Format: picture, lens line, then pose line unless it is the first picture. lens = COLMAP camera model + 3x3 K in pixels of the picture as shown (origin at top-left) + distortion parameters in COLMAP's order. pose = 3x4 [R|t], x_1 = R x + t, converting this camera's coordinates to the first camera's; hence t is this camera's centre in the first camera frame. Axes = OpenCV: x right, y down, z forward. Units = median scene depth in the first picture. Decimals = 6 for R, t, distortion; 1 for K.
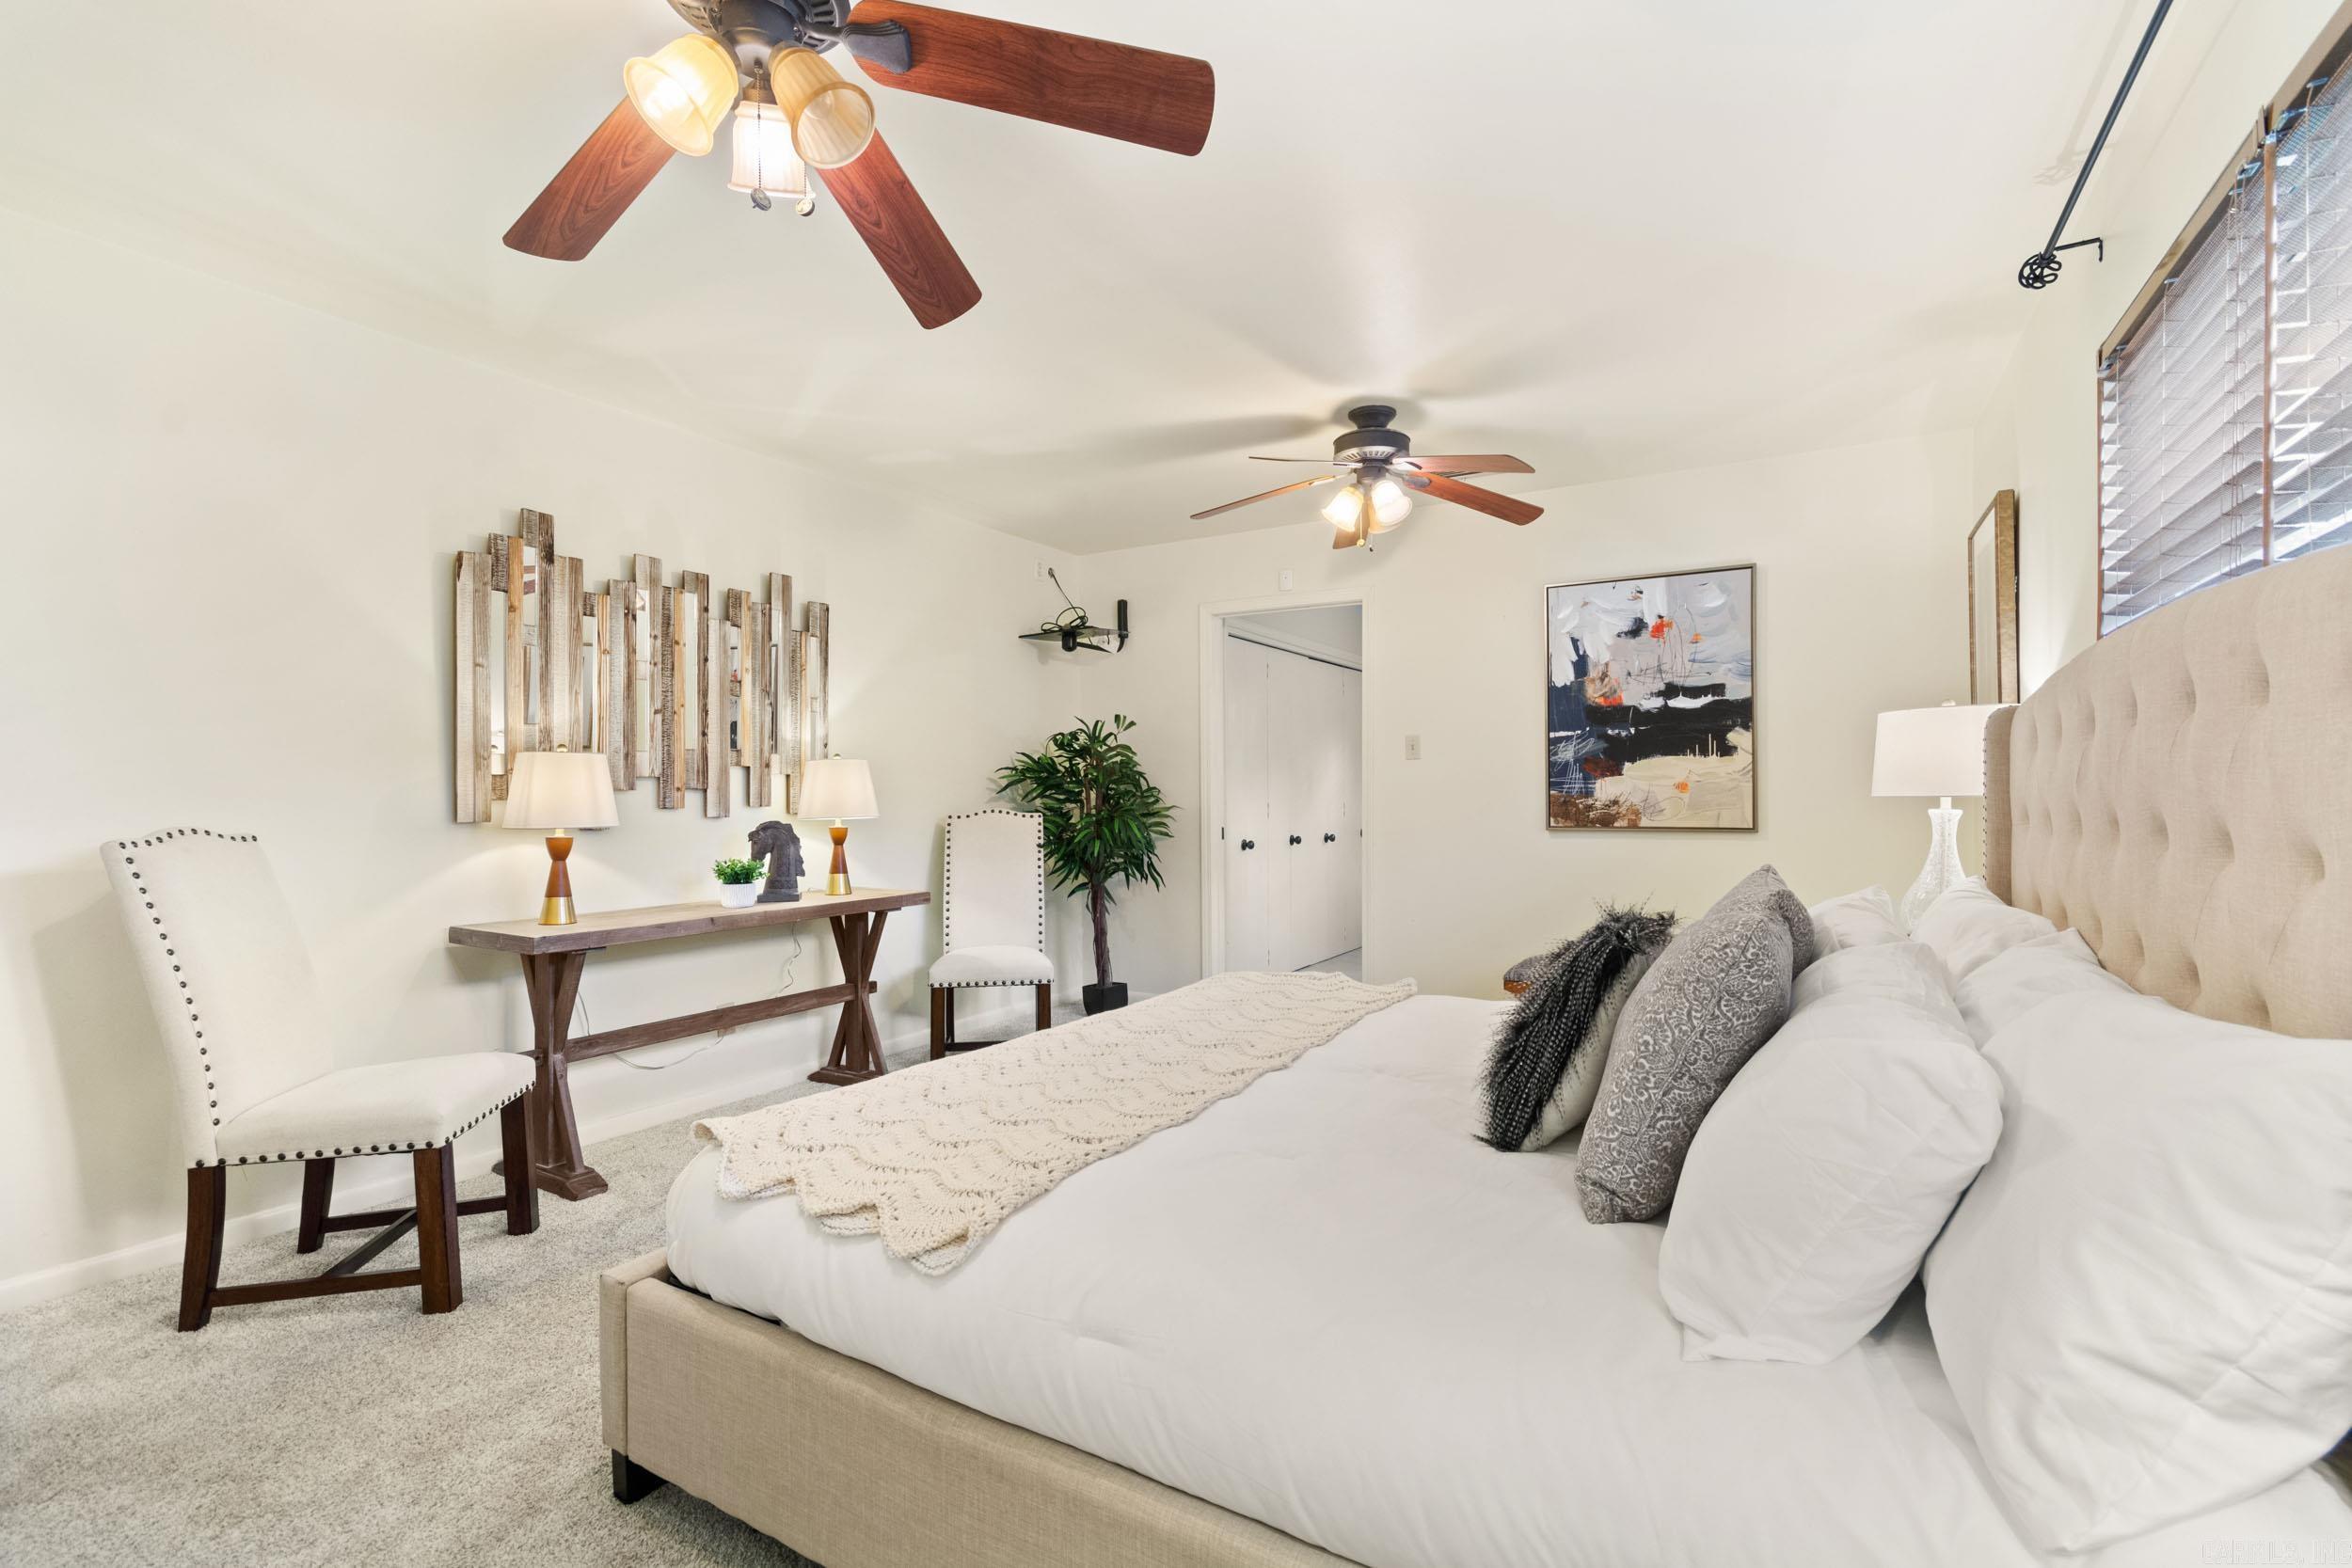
lens RADIAL K [[1037.6, 0, 1178.5], [0, 1037.6, 769.6], [0, 0, 1]] dist [-0.000038, 0.000018]
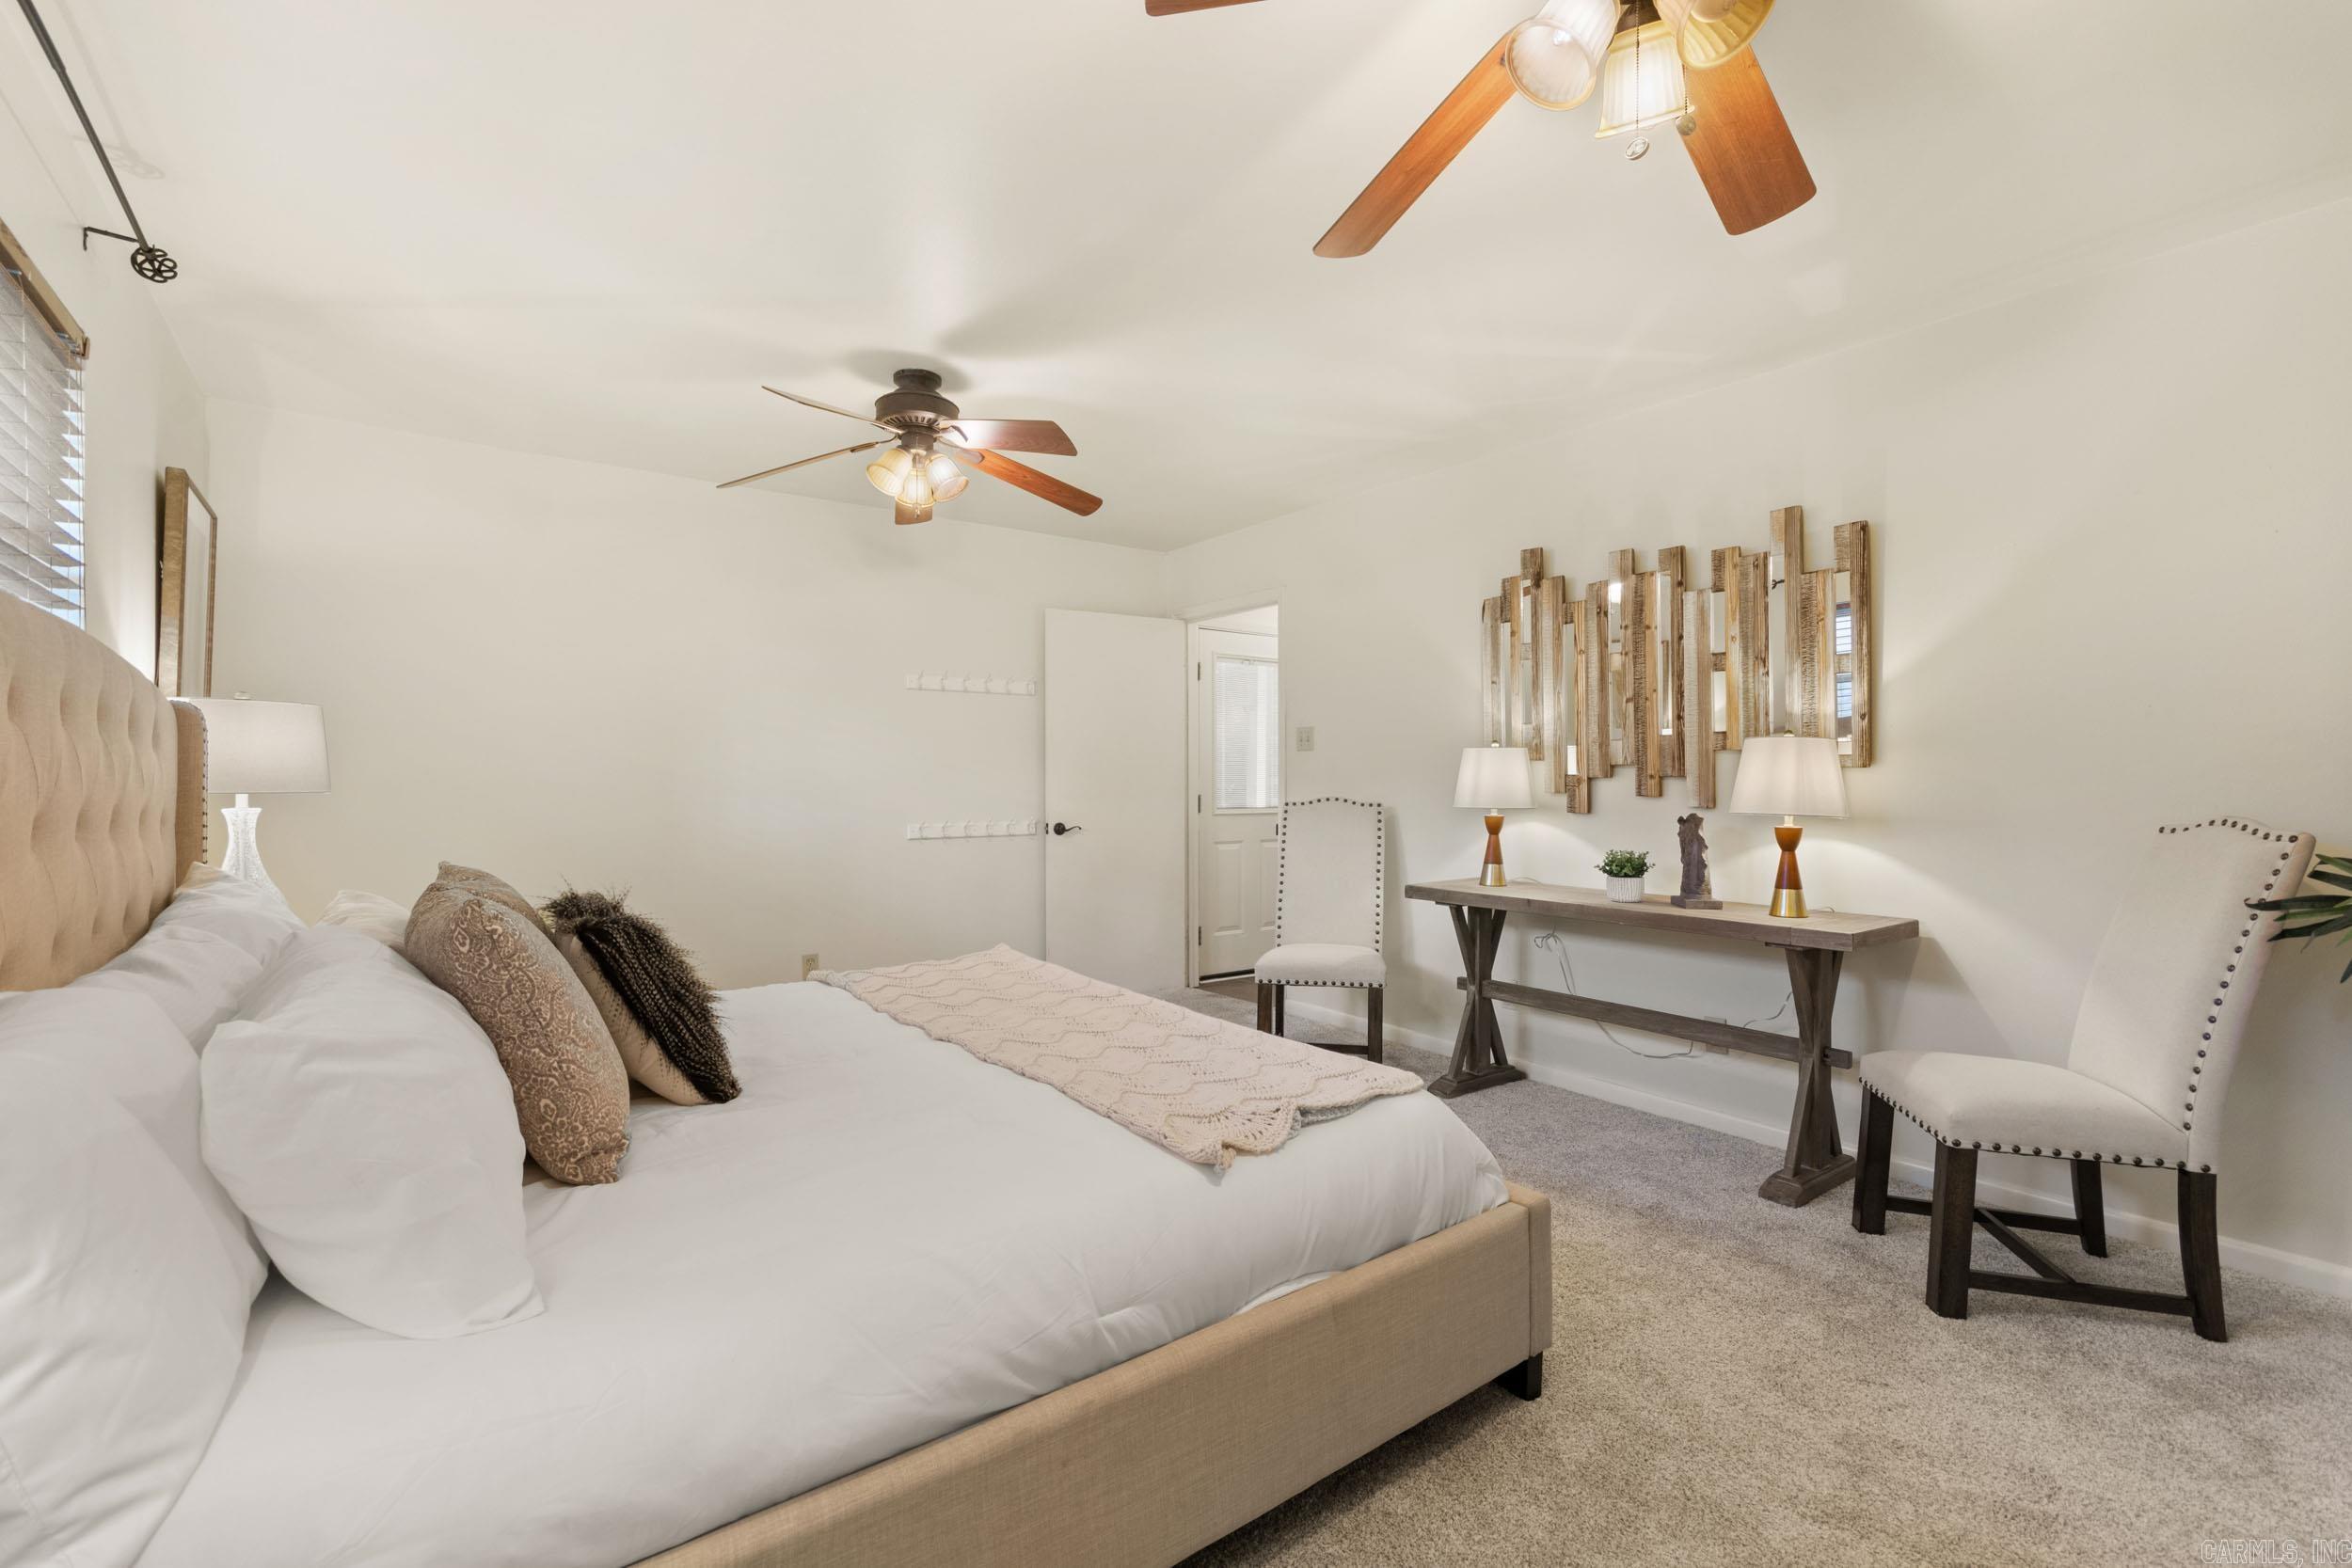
lens RADIAL K [[1037.6, 0, 1178.5], [0, 1037.6, 769.6], [0, 0, 1]] dist [-0.000038, 0.000018]
pose [[-0.384546, -0.002801, -0.923102, 0.525477], [0.019012, 0.999759, -0.010954, 0.012777], [0.922910, -0.021762, -0.384400, 0.855600]]
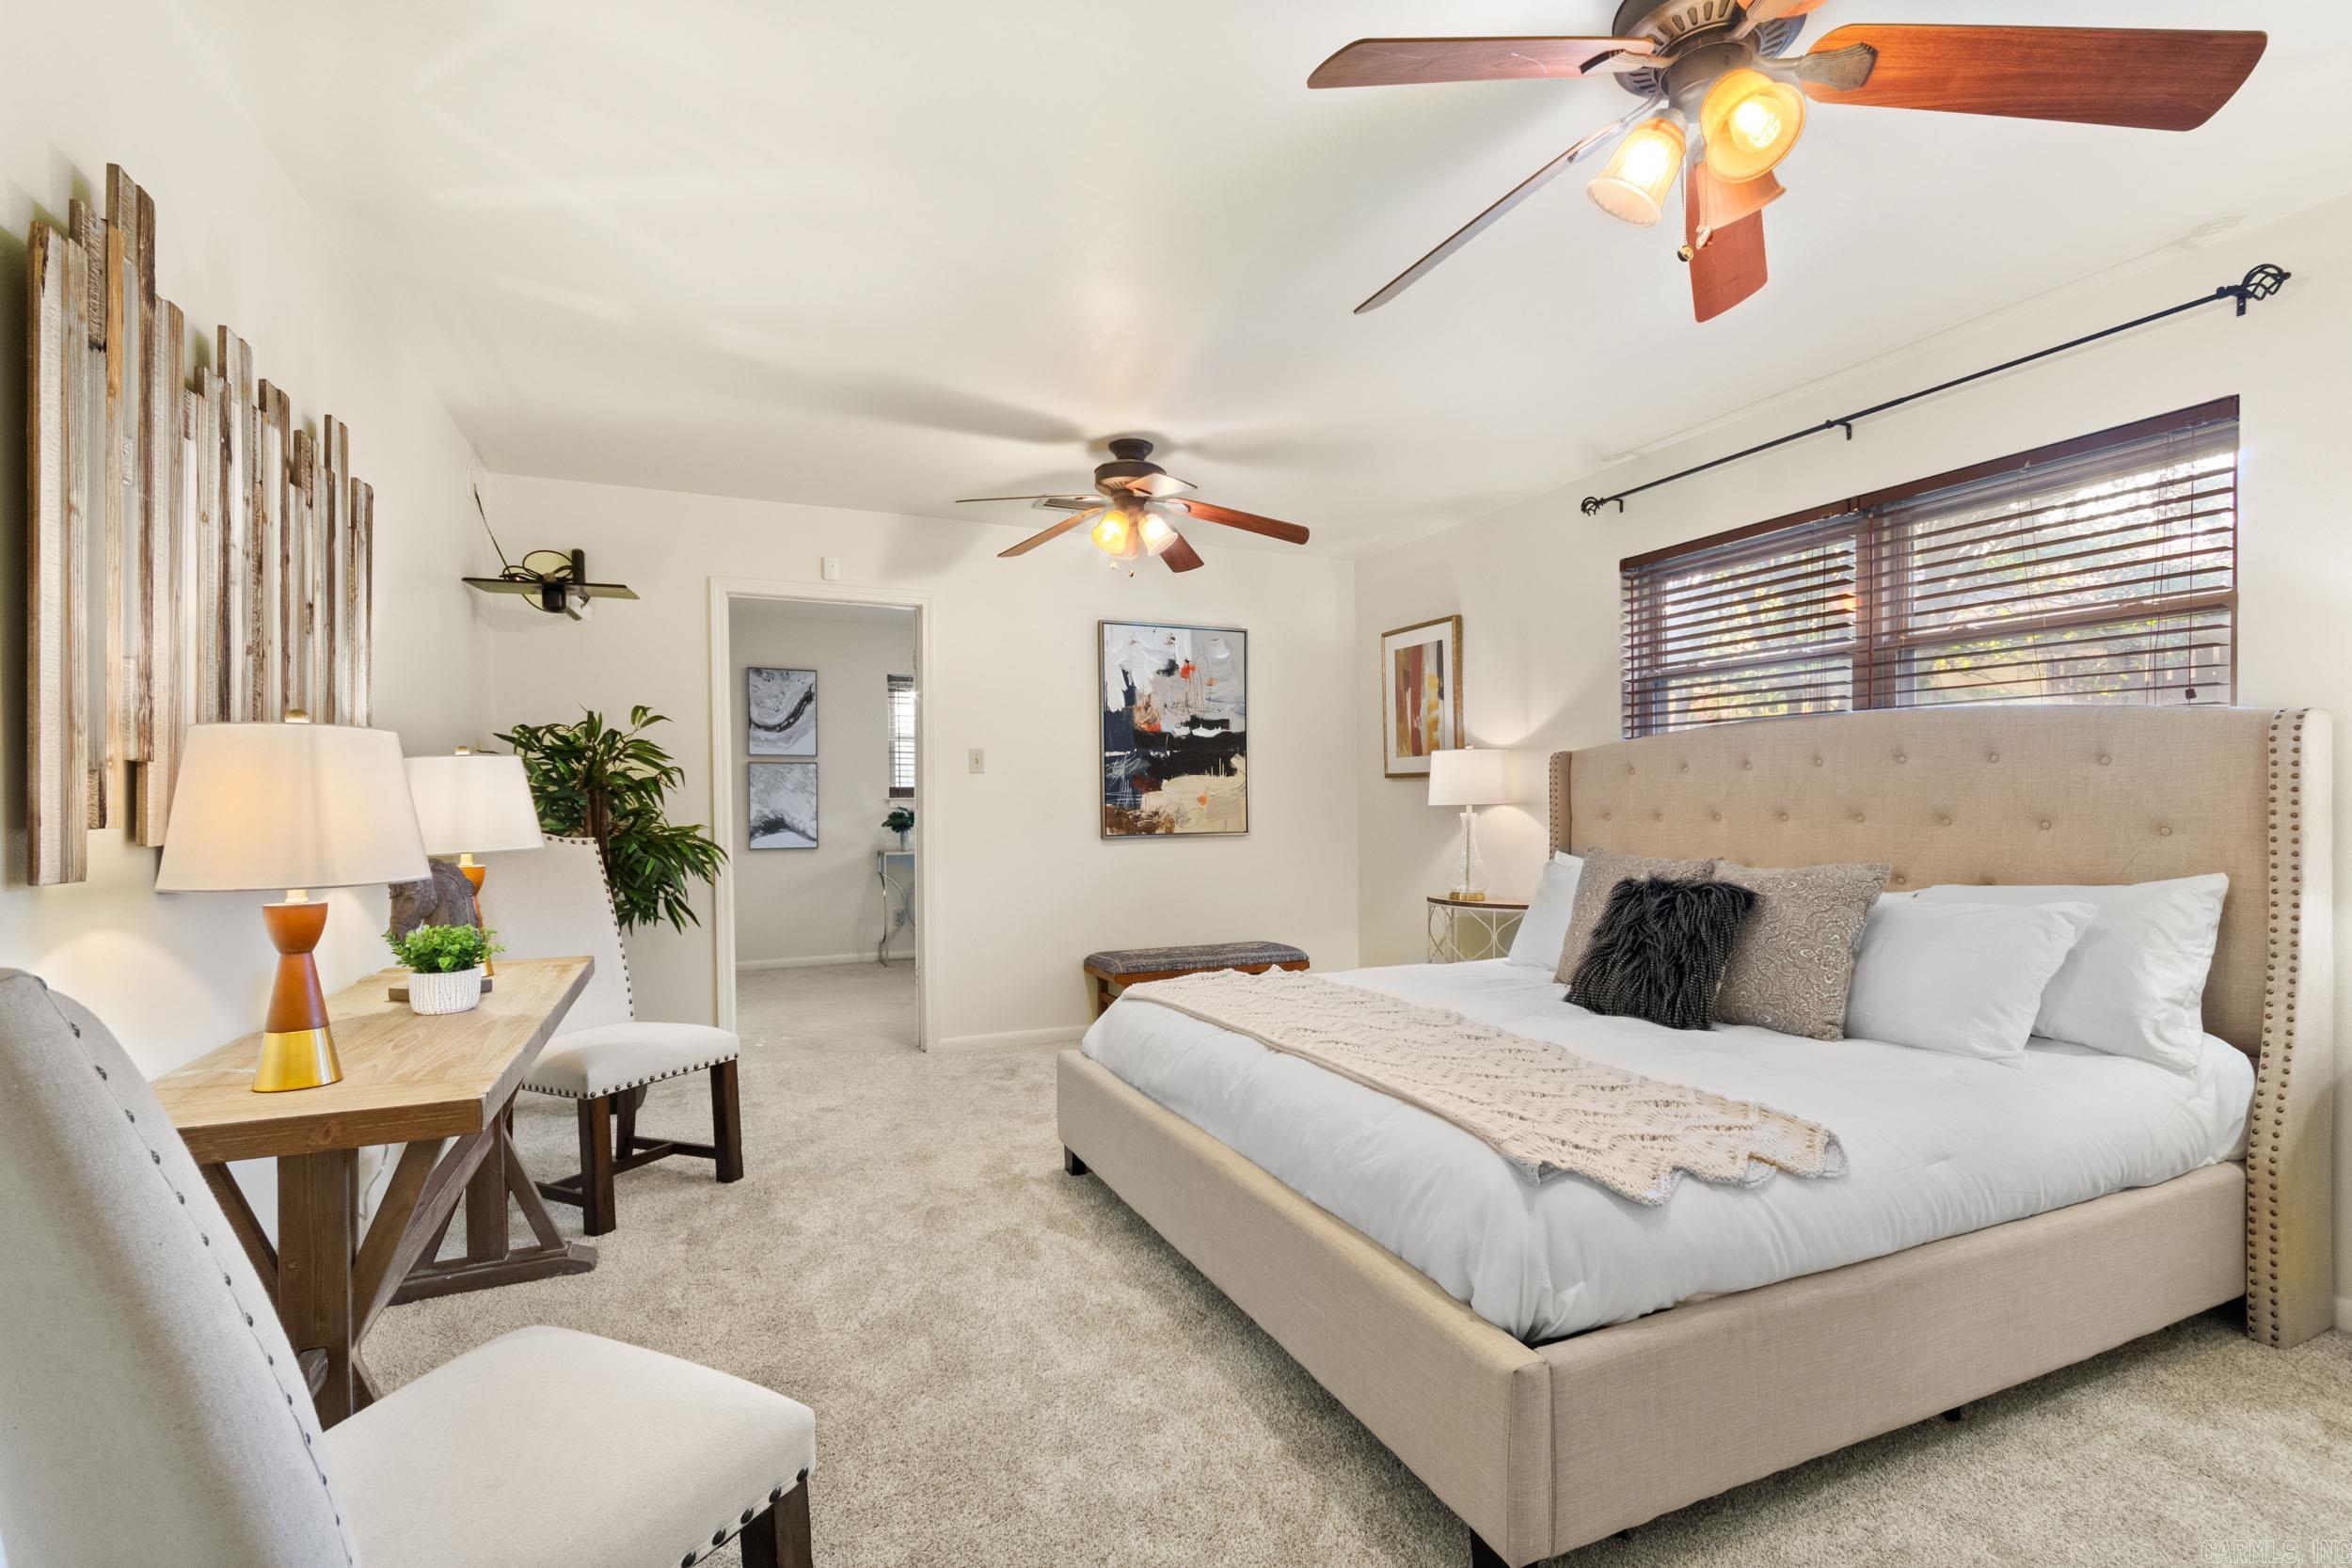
lens RADIAL K [[1060.4, 0, 1176.0], [0, 1060.4, 784.0], [0, 0, 1]] dist [0.001734, 0.000313]
pose [[0.580811, 0.012072, 0.813949, -0.574916], [-0.011474, 0.999912, -0.006643, 0.006251], [-0.813958, -0.005481, 0.580898, 0.291262]]
